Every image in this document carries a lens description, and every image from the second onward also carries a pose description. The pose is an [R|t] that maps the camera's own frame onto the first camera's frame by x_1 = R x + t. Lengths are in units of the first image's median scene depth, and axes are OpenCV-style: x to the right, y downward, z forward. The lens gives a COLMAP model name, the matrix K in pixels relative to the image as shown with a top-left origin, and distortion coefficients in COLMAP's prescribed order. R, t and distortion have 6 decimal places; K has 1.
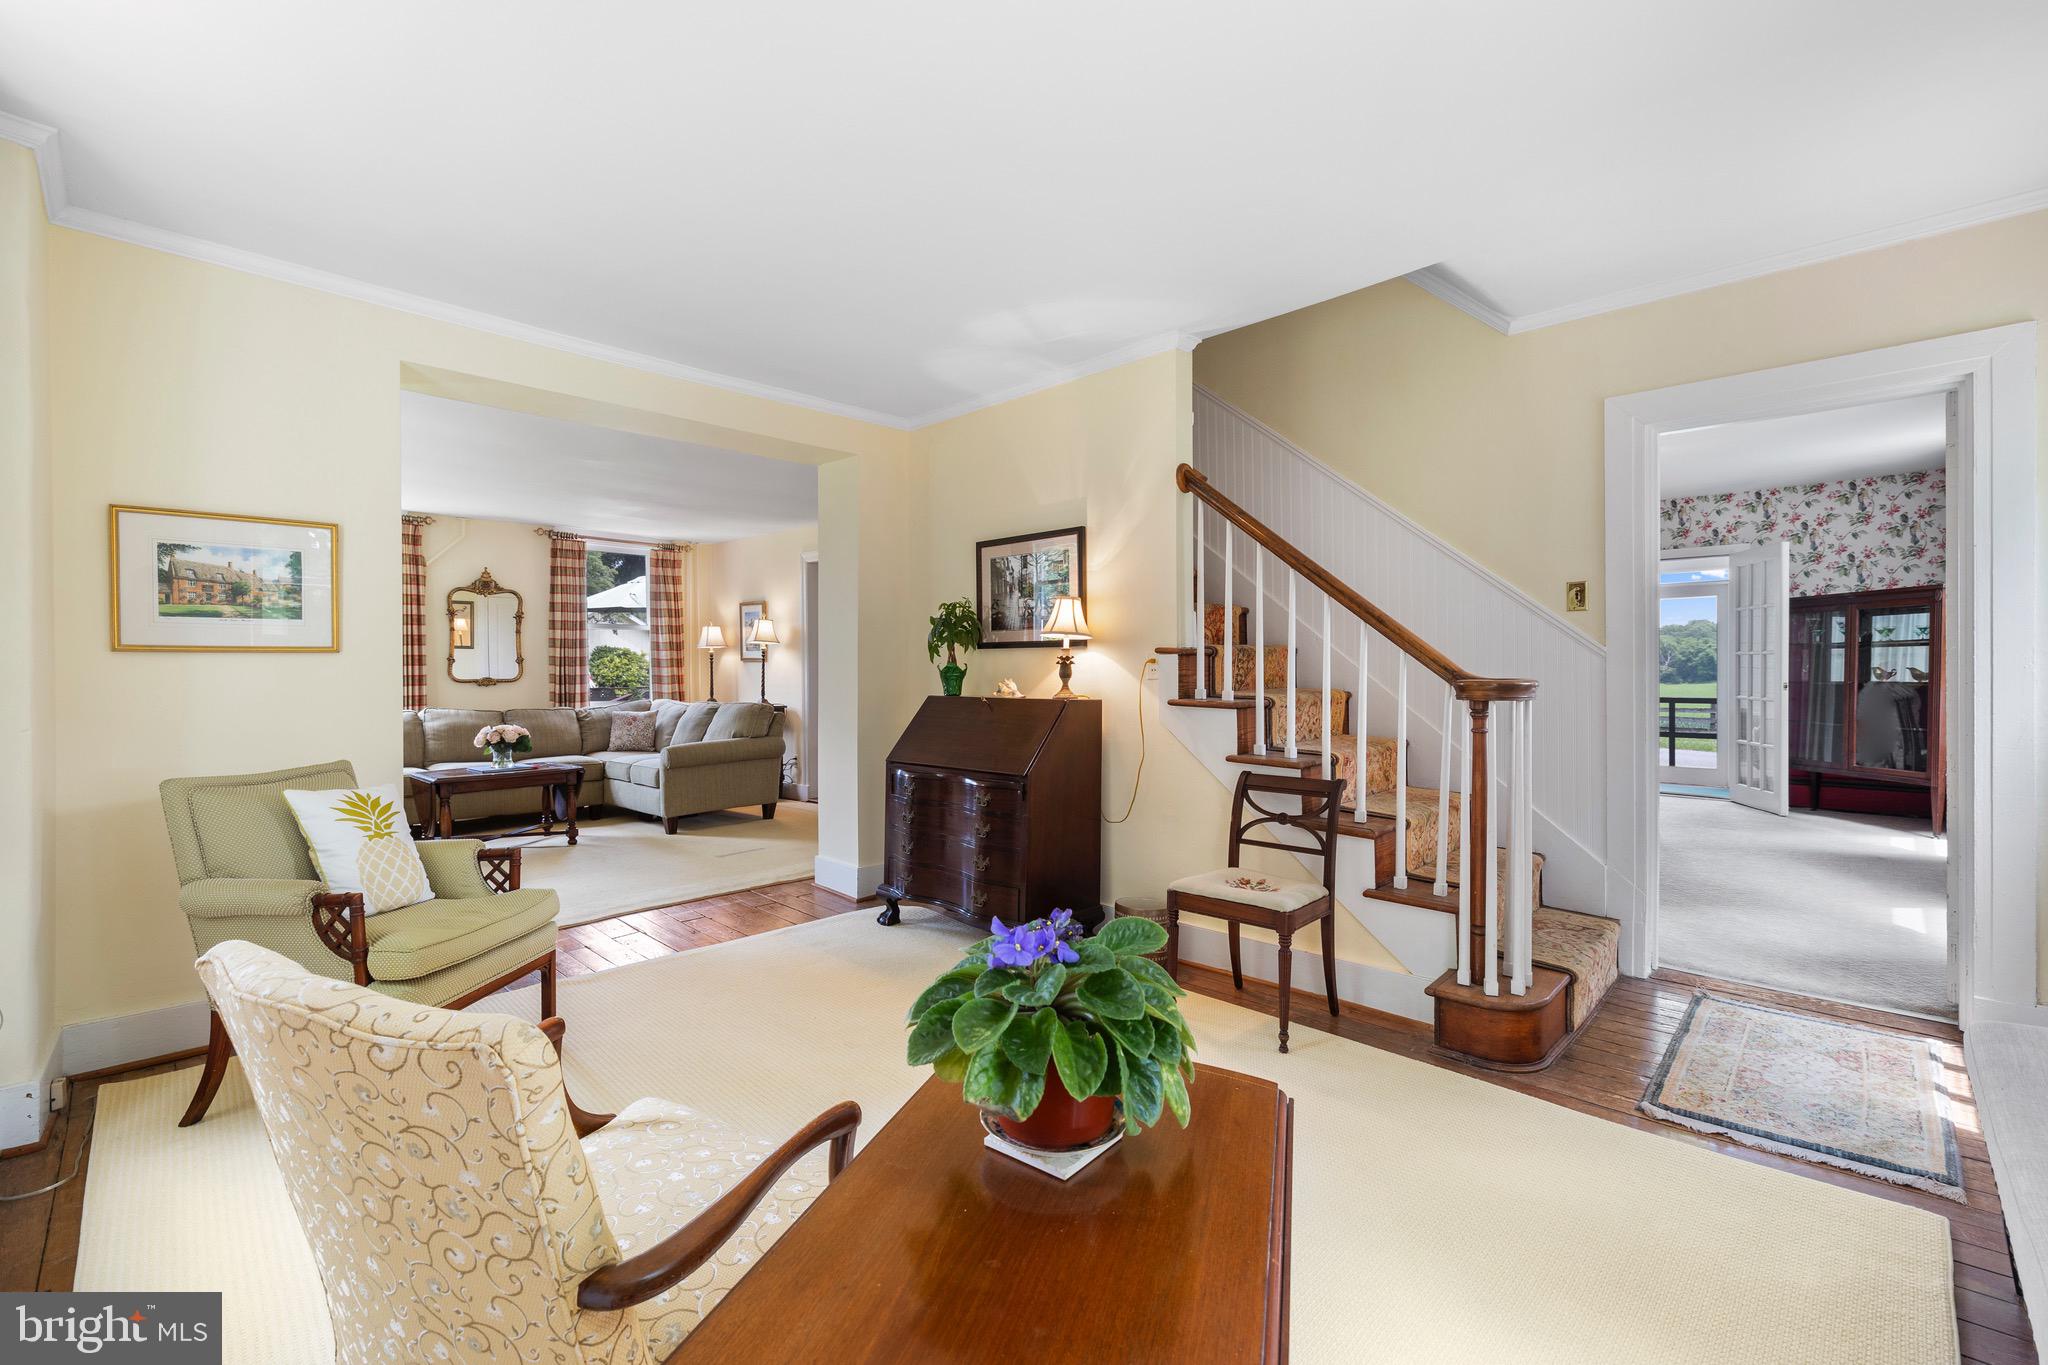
lens RADIAL K [[869.9, 0, 1028.5], [0, 869.9, 683.7], [0, 0, 1]] dist [0.001188, -0.000226]
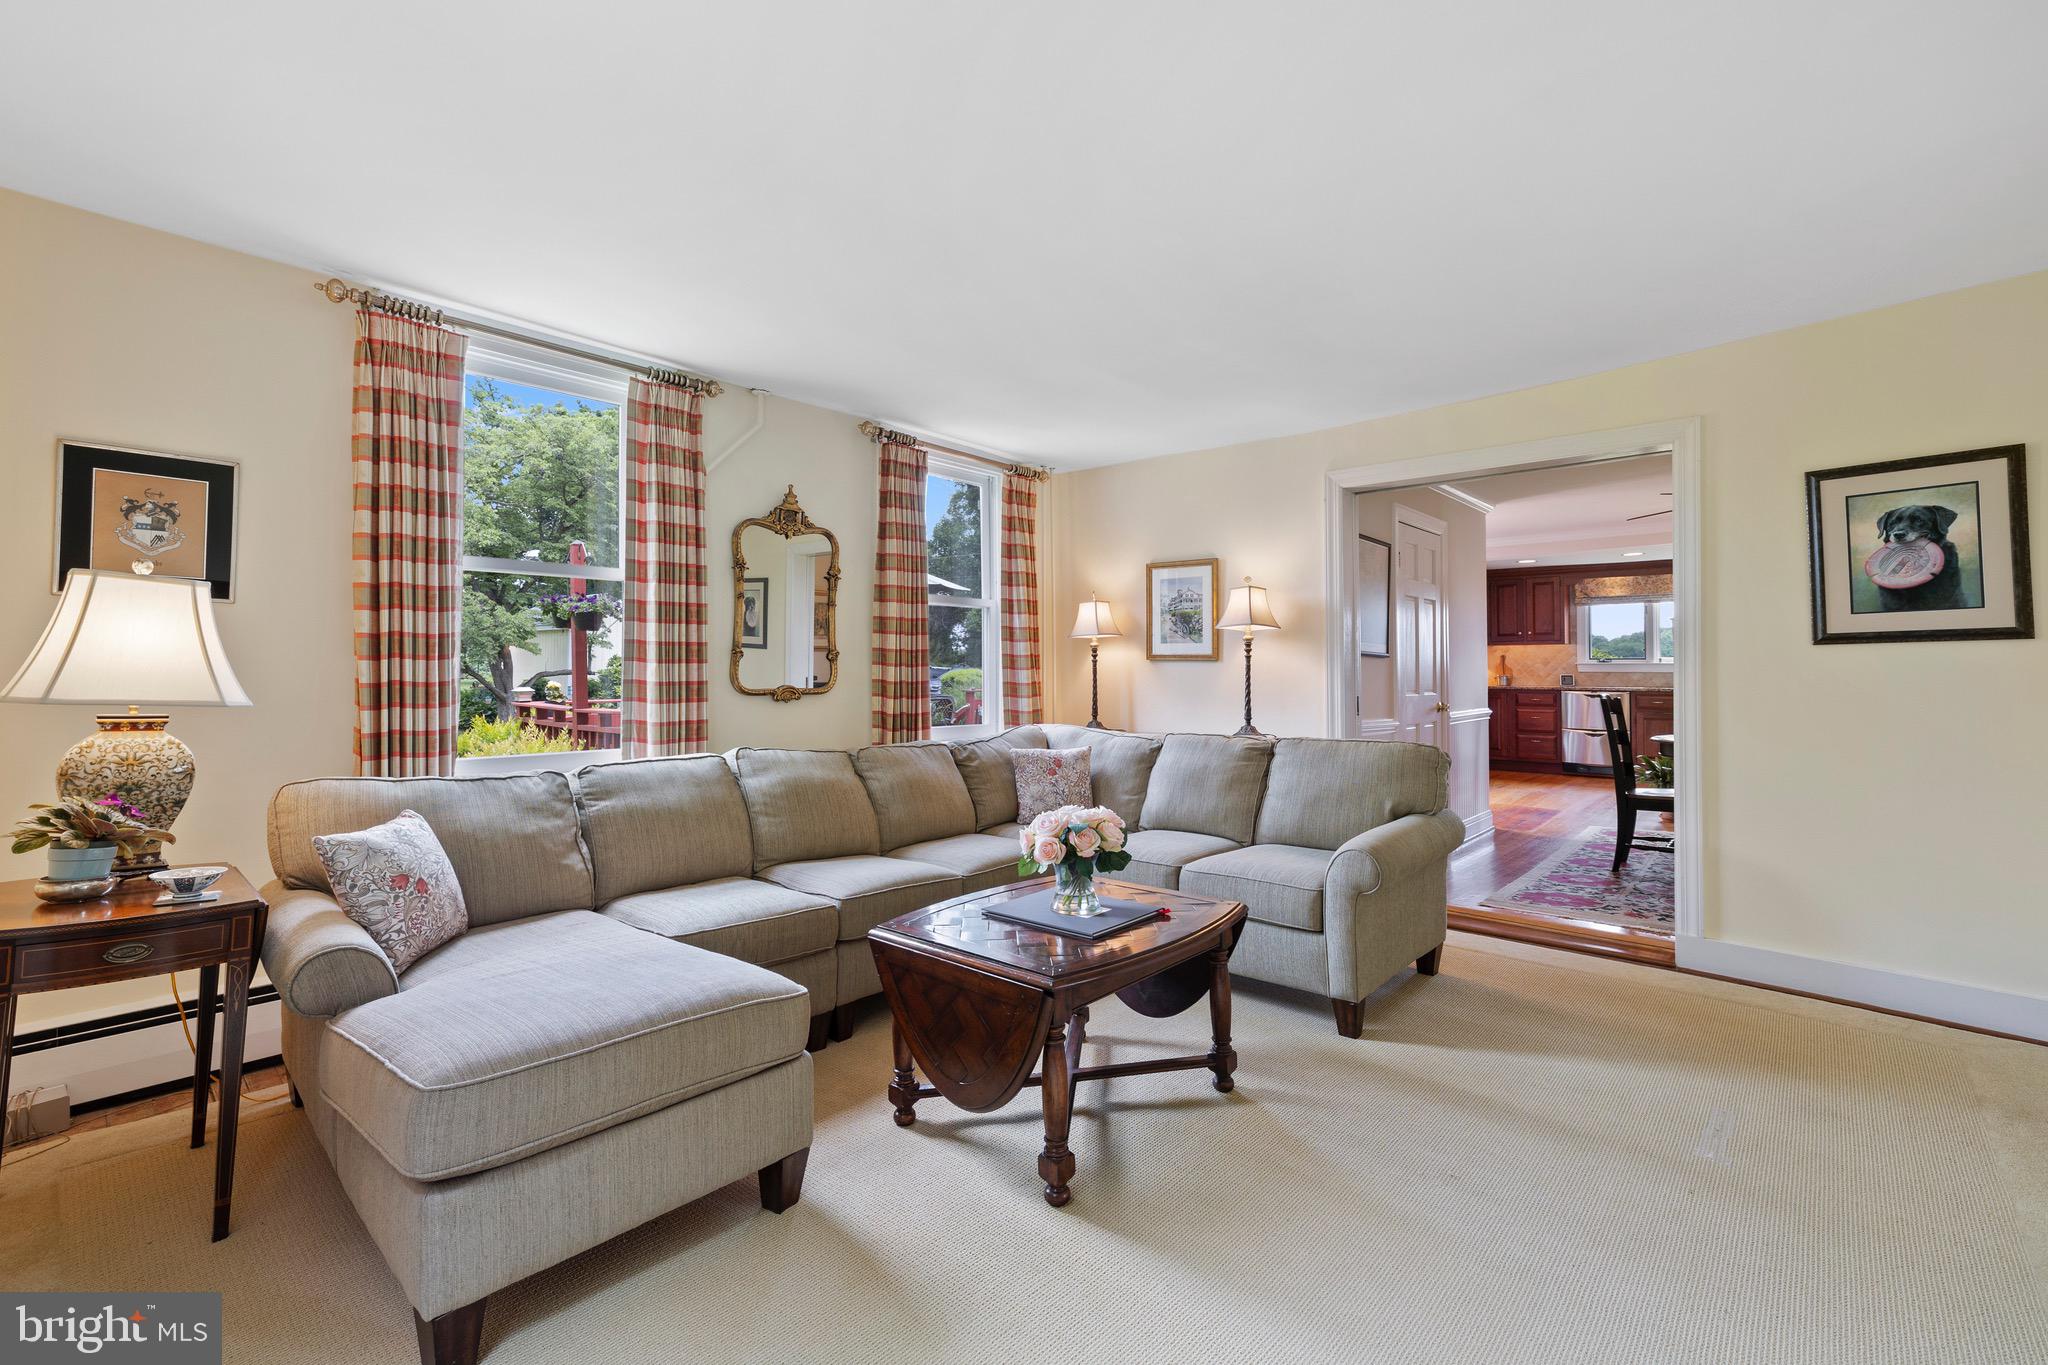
lens RADIAL K [[869.9, 0, 1024.8], [0, 869.9, 687.5], [0, 0, 1]] dist [0.001188, -0.000226]
pose [[0.999551, 0.008247, 0.028819, -0.475428], [-0.008401, 0.999951, 0.005210, -0.010064], [-0.028774, -0.005449, 0.999571, 0.433792]]
